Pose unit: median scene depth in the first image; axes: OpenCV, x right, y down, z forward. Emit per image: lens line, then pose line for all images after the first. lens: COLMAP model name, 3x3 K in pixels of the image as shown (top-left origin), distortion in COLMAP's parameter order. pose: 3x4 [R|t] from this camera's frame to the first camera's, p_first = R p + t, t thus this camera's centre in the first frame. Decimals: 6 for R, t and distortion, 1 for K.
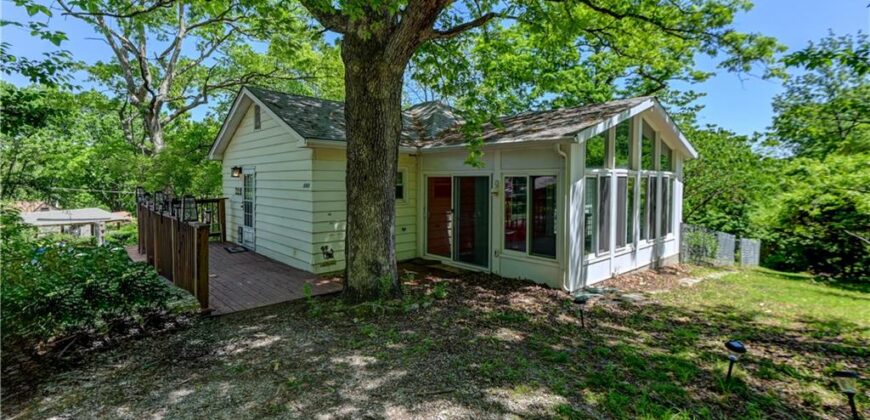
lens RADIAL K [[398.6, 0, 435.1], [0, 398.6, 195.3], [0, 0, 1]] dist [-0.002942, -0.000577]
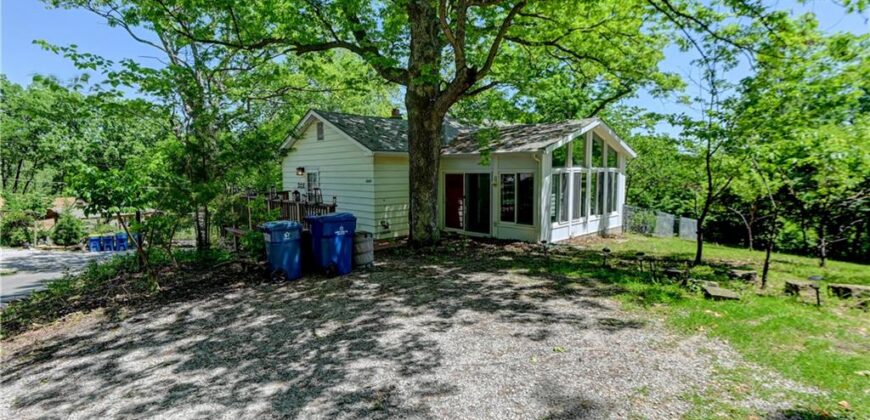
lens RADIAL K [[405.0, 0, 435.0], [0, 405.0, 210.0], [0, 0, 1]] dist [0.000129, -0.011080]
pose [[0.999195, -0.014511, 0.037389, -0.118028], [0.012352, 0.998278, 0.057344, -0.000237], [-0.038157, -0.056836, 0.997654, -0.474739]]
